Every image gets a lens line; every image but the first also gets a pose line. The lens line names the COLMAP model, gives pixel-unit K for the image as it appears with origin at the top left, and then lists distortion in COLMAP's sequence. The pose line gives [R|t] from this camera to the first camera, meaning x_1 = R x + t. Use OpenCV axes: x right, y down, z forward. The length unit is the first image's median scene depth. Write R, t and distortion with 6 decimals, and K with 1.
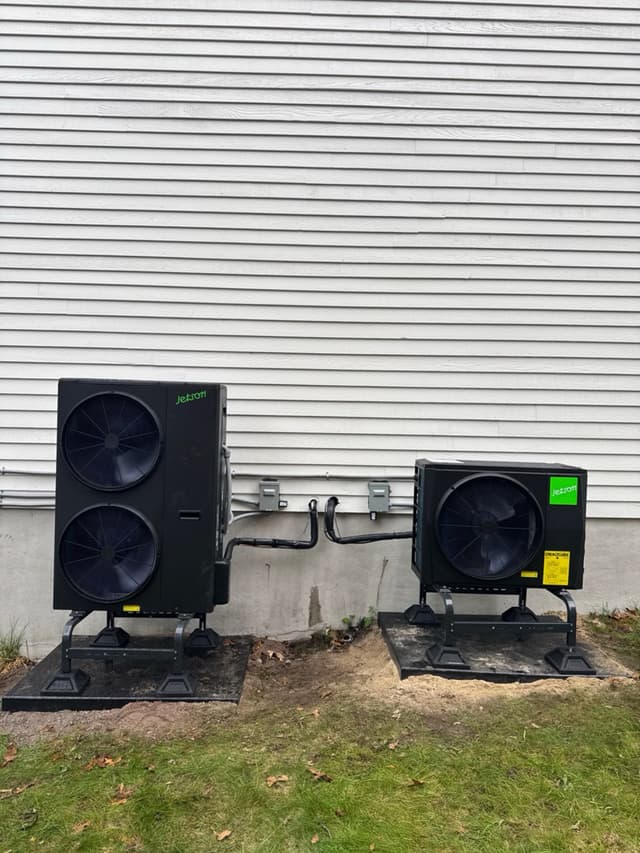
lens RADIAL K [[596.4, 0, 316.7], [0, 596.4, 424.0], [0, 0, 1]] dist [0.025775, -0.003364]
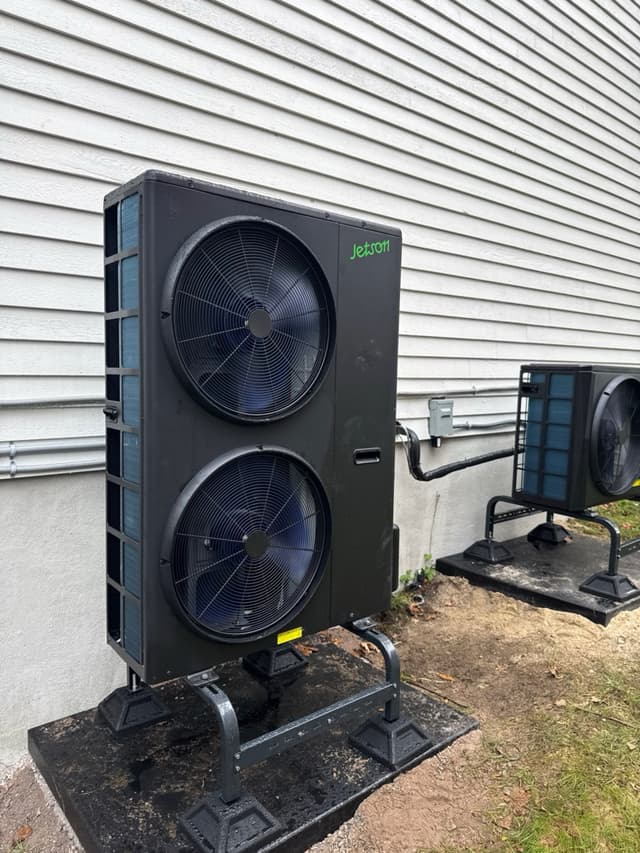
lens RADIAL K [[596.4, 0, 320.0], [0, 596.4, 427.2], [0, 0, 1]] dist [0.025775, -0.003364]
pose [[0.791563, -0.069317, 0.607143, -0.577902], [0.011409, 0.995049, 0.098731, 0.063771], [-0.610981, -0.071225, 0.788435, 0.547071]]
